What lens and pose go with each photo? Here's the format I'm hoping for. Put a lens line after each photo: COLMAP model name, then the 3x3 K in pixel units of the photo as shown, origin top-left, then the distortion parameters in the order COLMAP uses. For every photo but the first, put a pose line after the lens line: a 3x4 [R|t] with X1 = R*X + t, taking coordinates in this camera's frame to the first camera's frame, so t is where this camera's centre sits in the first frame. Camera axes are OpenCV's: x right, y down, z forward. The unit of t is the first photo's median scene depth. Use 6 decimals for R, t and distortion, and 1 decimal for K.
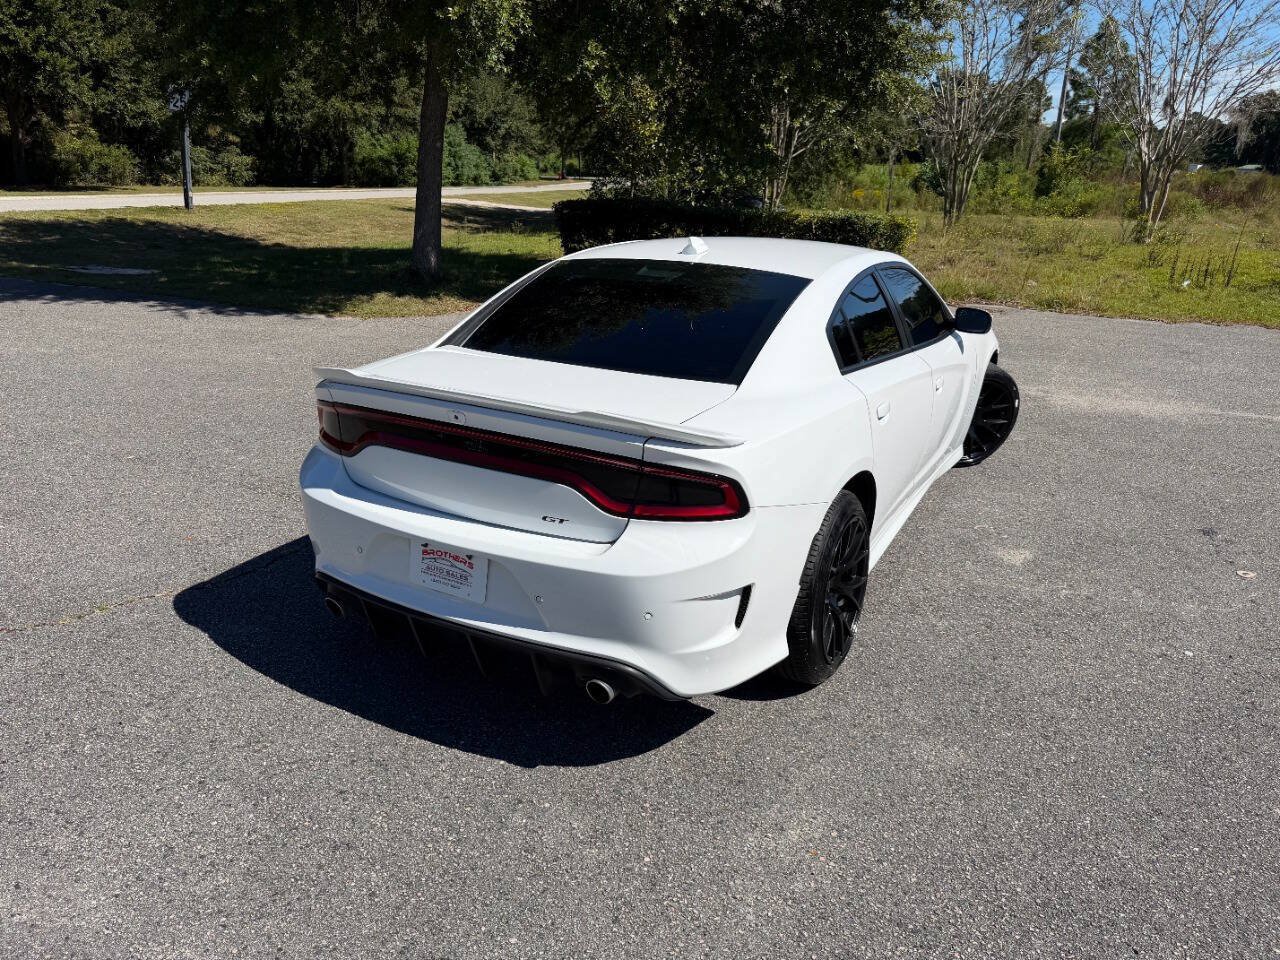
lens RADIAL K [[912.5, 0, 639.5], [0, 912.5, 489.9], [0, 0, 1]] dist [0.009299, -0.013704]
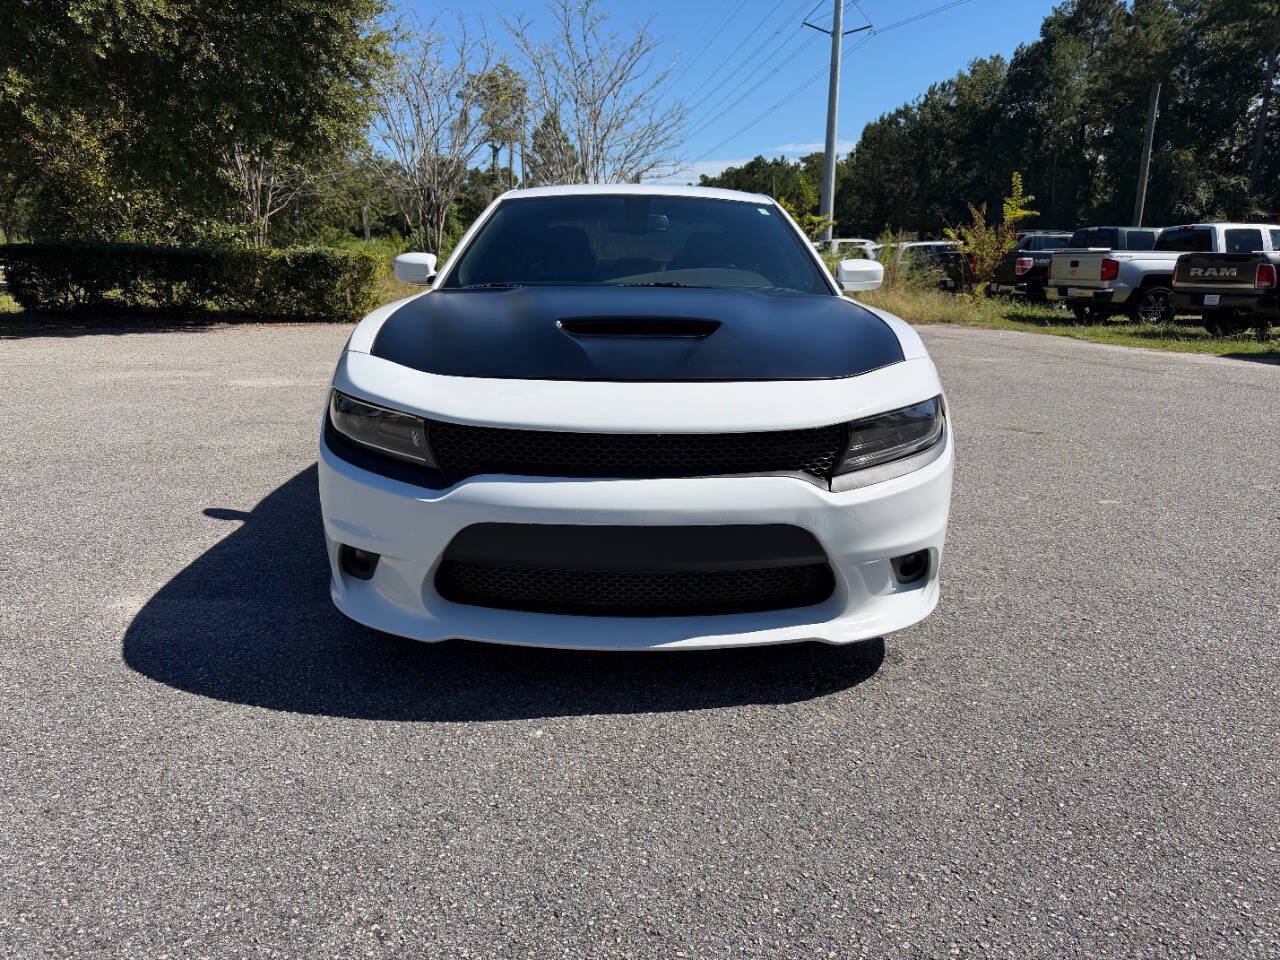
lens RADIAL K [[910.8, 0, 640.0], [0, 910.8, 480.0], [0, 0, 1]] dist [0.018583, -0.021030]
pose [[0.871322, -0.133756, 0.472130, 0.015096], [0.175511, 0.983435, -0.045298, 0.118290], [-0.458250, 0.122333, 0.880364, -0.142734]]
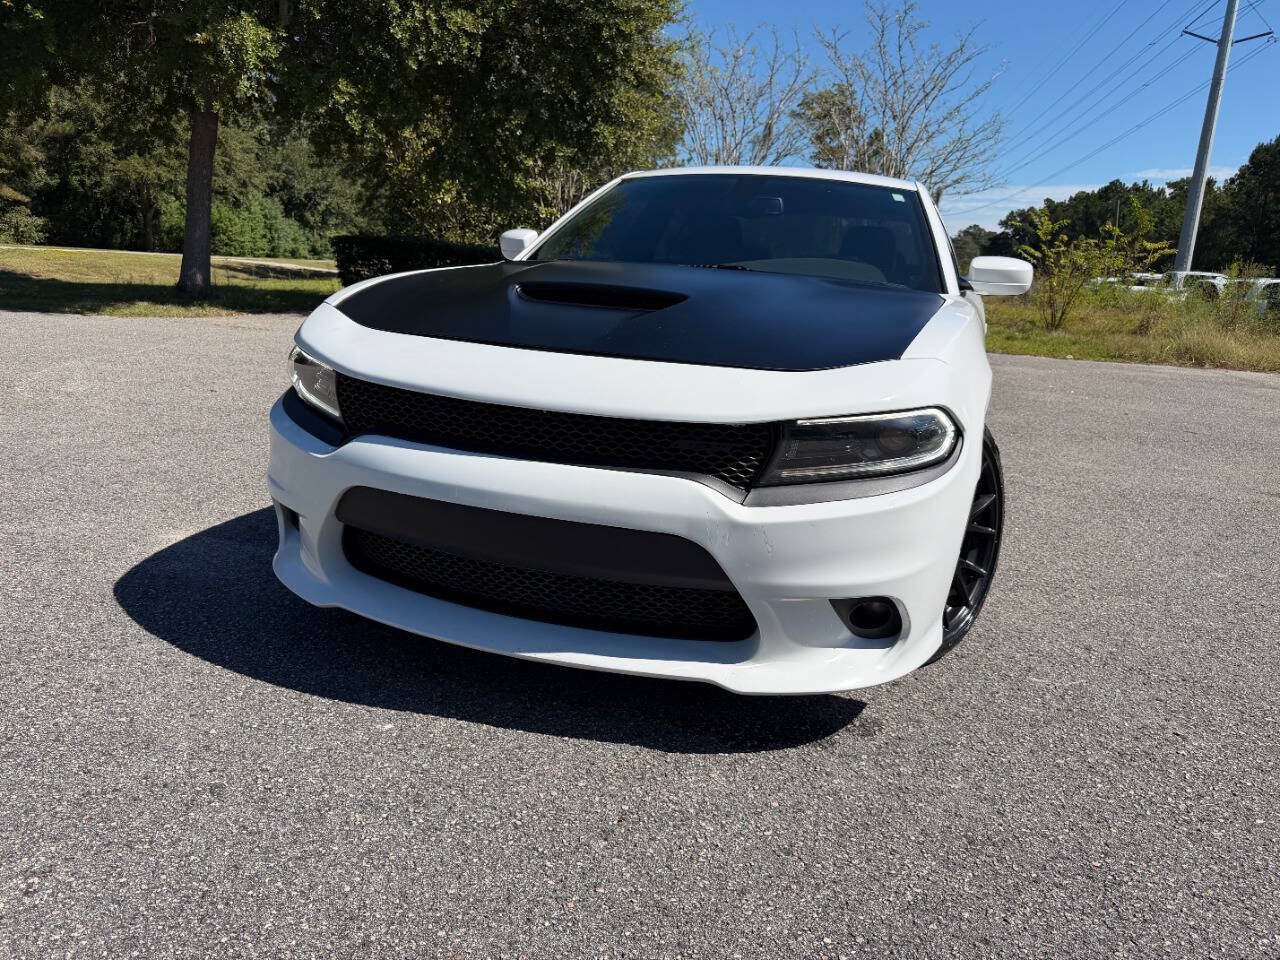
lens RADIAL K [[912.5, 0, 639.5], [0, 912.5, 489.9], [0, 0, 1]] dist [0.009299, -0.013704]
pose [[0.983905, -0.012252, 0.178274, 0.103489], [0.028198, 0.995792, -0.087195, 0.130831], [-0.176456, 0.090819, 0.980110, -0.141321]]
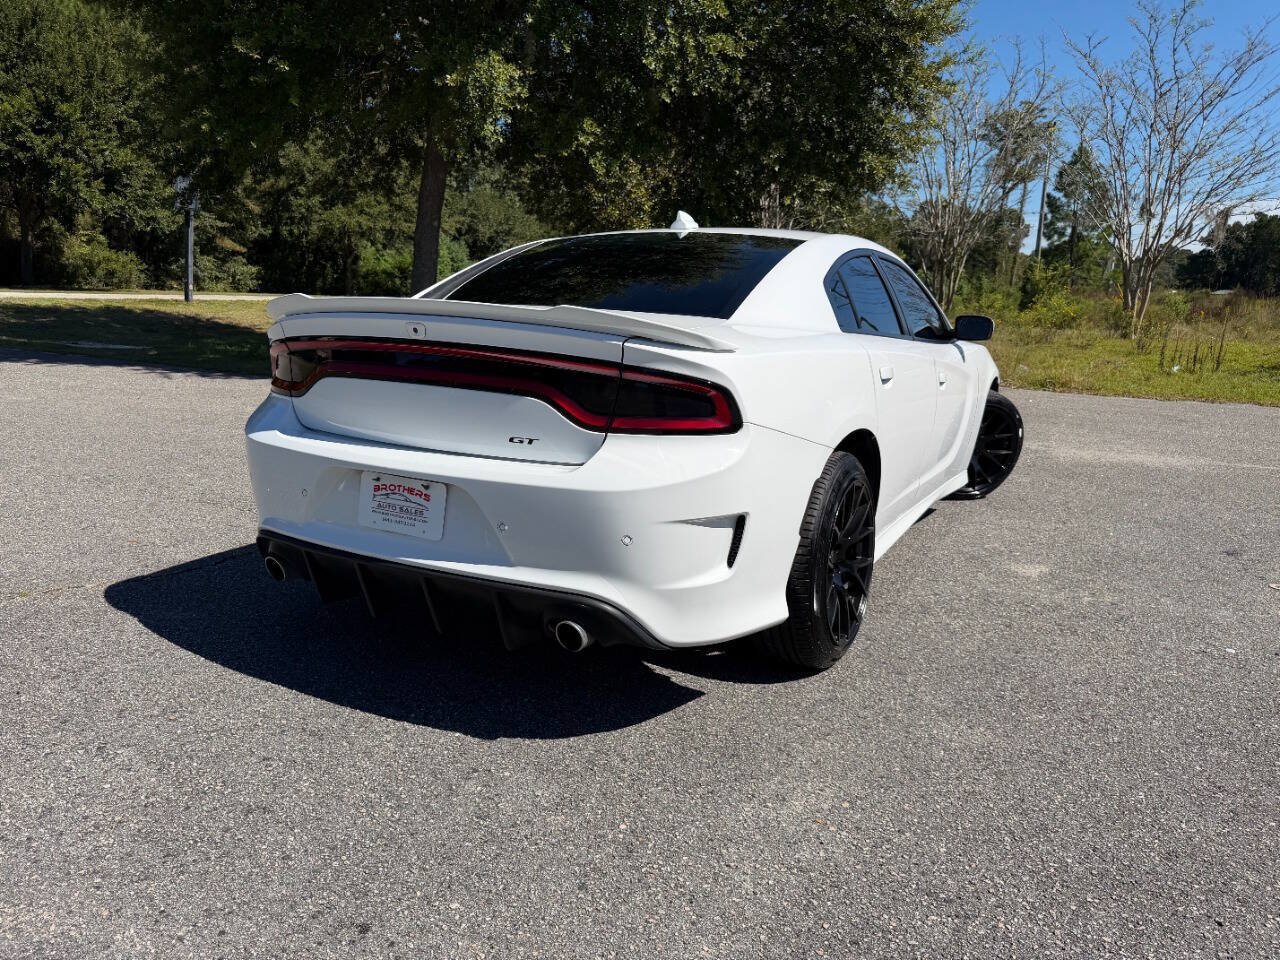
lens RADIAL K [[918.3, 0, 644.4], [0, 918.3, 480.9], [0, 0, 1]] dist [0.002577, -0.006859]
pose [[0.999923, 0.006187, 0.010762, 0.003904], [-0.004723, 0.991360, -0.131082, 0.046855], [-0.011480, 0.131021, 0.991313, 0.029630]]
